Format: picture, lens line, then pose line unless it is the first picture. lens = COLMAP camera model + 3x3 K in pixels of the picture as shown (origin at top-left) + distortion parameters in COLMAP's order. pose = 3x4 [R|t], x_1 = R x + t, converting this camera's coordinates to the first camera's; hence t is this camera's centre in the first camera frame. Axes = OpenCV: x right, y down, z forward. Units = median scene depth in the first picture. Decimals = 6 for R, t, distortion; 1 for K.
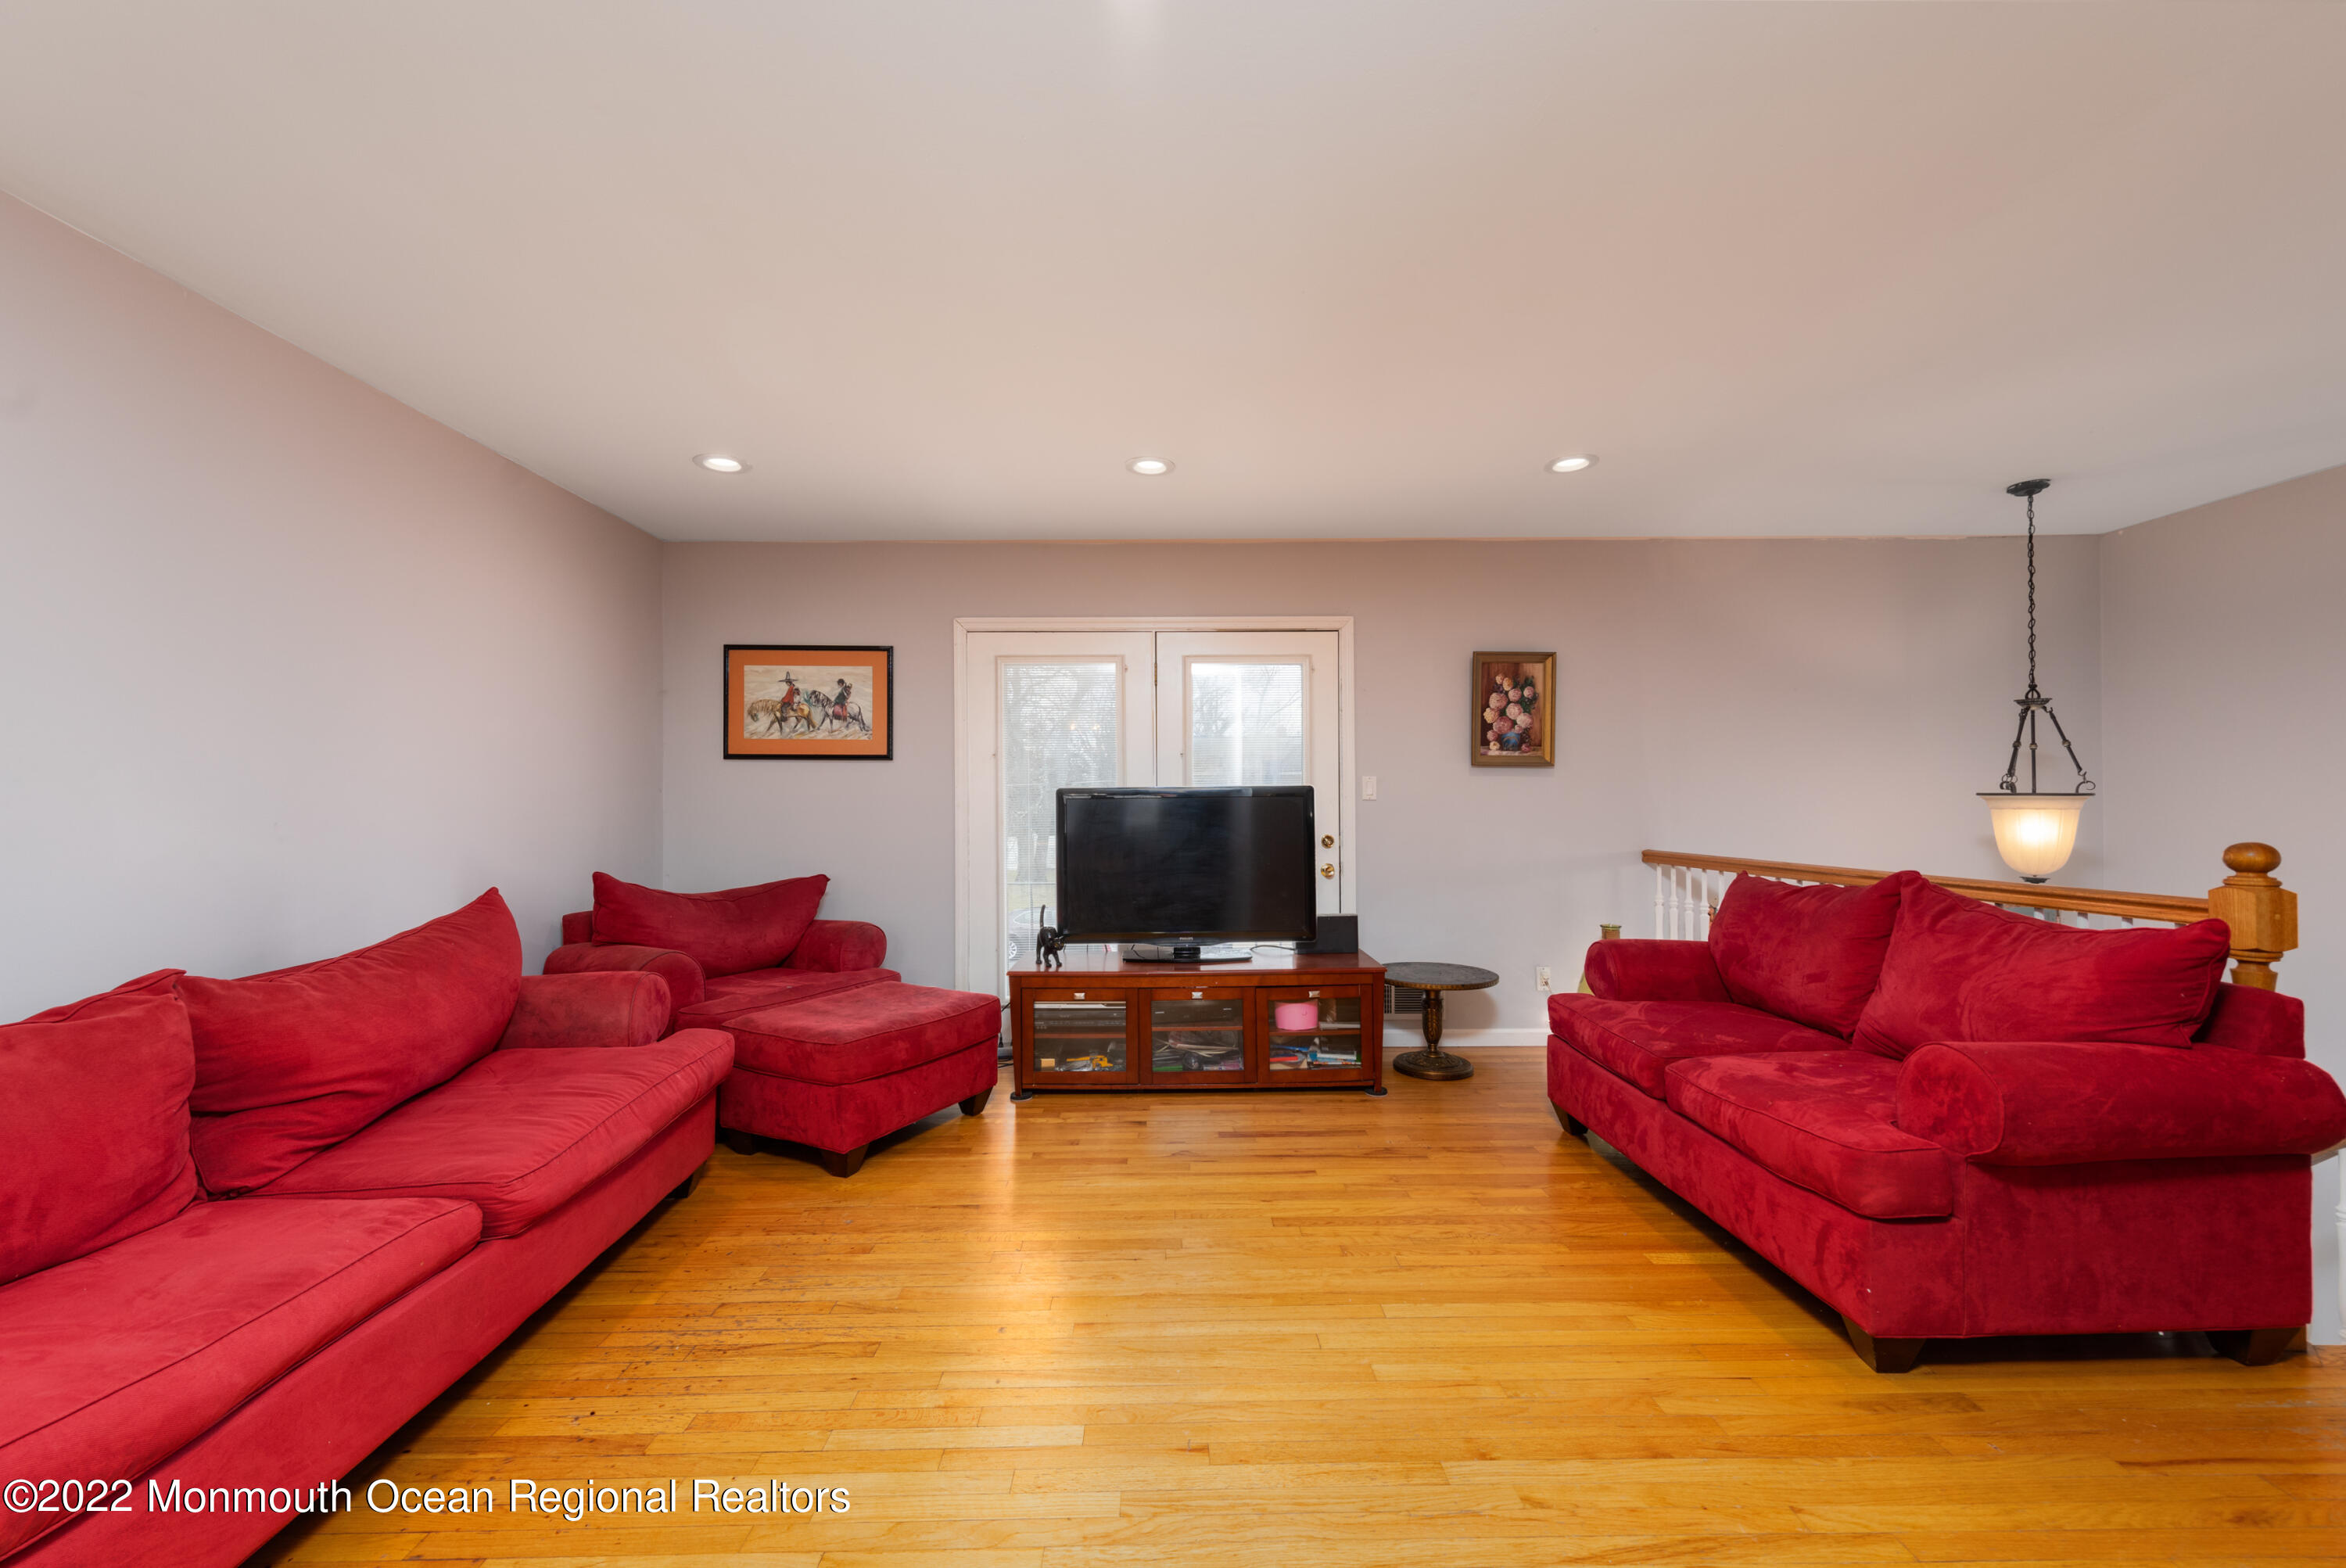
lens RADIAL K [[927.0, 0, 1173.8], [0, 927.0, 790.7], [0, 0, 1]] dist [0.017551, -0.005843]
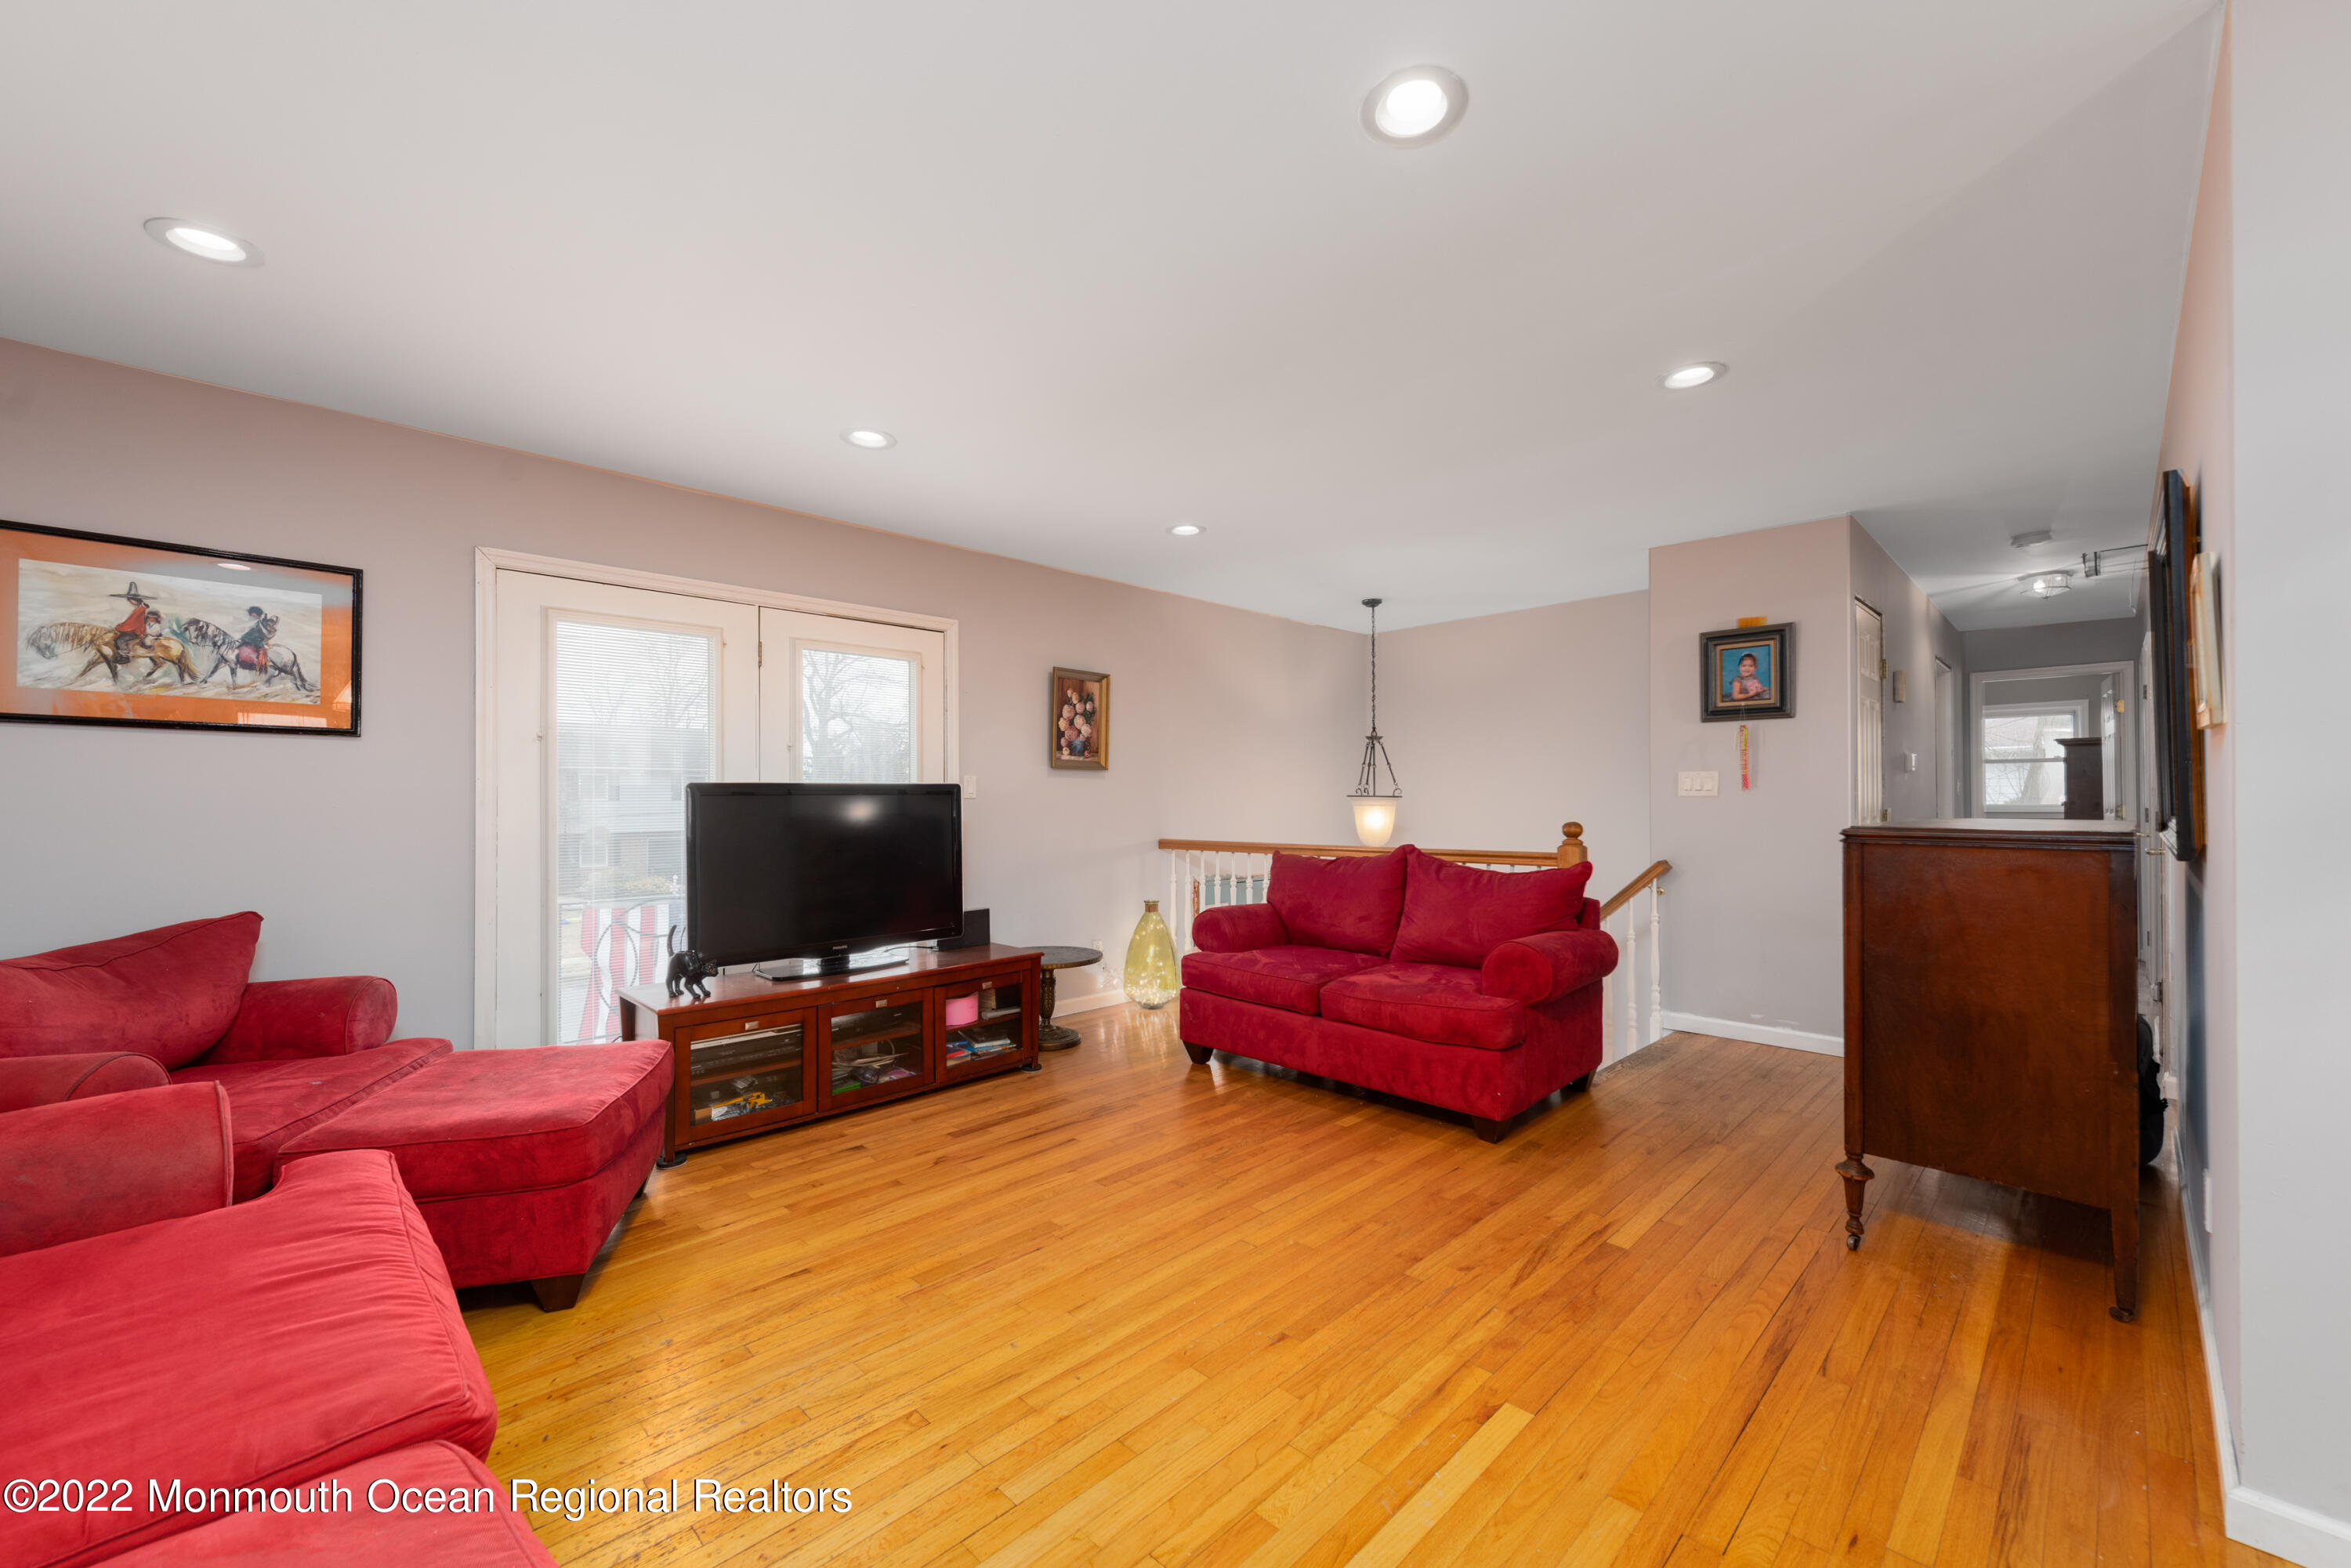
lens RADIAL K [[929.3, 0, 1175.5], [0, 929.3, 784.0], [0, 0, 1]] dist [0.007151, -0.000710]
pose [[0.716049, 0.015053, 0.697888, -0.408434], [-0.010171, 0.999886, -0.011130, 0.003650], [-0.697976, 0.000871, 0.716120, 0.105965]]
